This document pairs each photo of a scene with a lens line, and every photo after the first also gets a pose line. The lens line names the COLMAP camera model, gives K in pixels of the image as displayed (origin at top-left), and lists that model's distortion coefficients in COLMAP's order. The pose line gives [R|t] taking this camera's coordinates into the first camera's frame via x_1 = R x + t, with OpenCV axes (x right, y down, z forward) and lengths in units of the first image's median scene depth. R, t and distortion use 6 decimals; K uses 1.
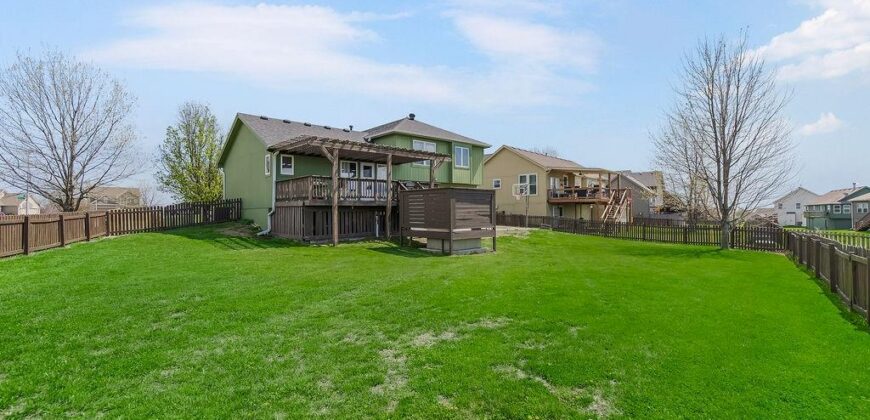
lens RADIAL K [[403.6, 0, 435.0], [0, 403.6, 210.0], [0, 0, 1]] dist [-0.000649, 0.000659]
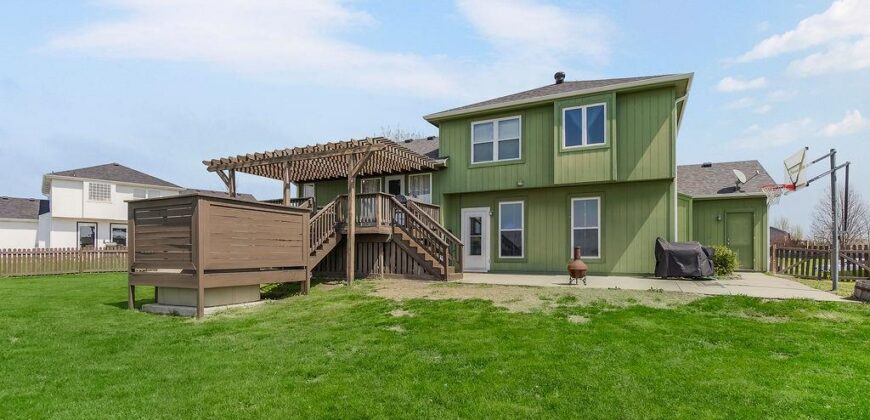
lens RADIAL K [[409.9, 0, 435.7], [0, 409.9, 253.4], [0, 0, 1]] dist [-0.001754, 0.000115]
pose [[0.381492, 0.006860, -0.924347, 0.528341], [0.005160, 0.999941, 0.009550, 0.013903], [0.924358, -0.008413, 0.381434, 0.781800]]
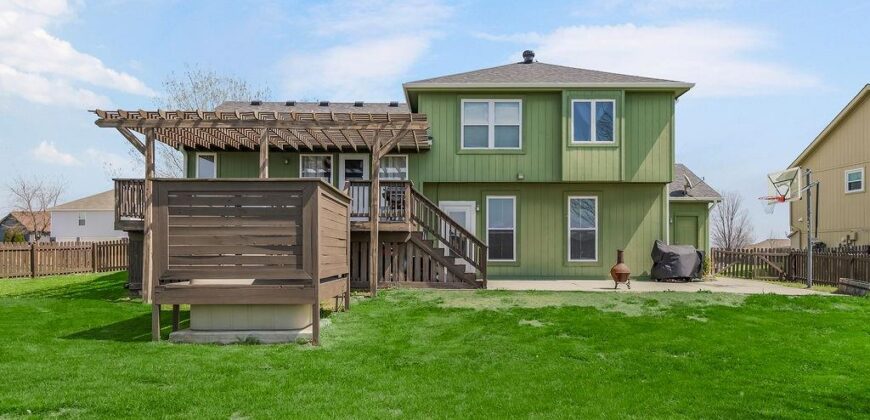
lens RADIAL K [[573.5, 0, 433.5], [0, 573.5, 250.6], [0, 0, 1]] dist [0.028667, -0.000769]
pose [[0.746262, 0.003267, -0.665644, 0.426207], [-0.000536, 0.999991, 0.004307, 0.010075], [0.665652, -0.002857, 0.746257, 0.487617]]
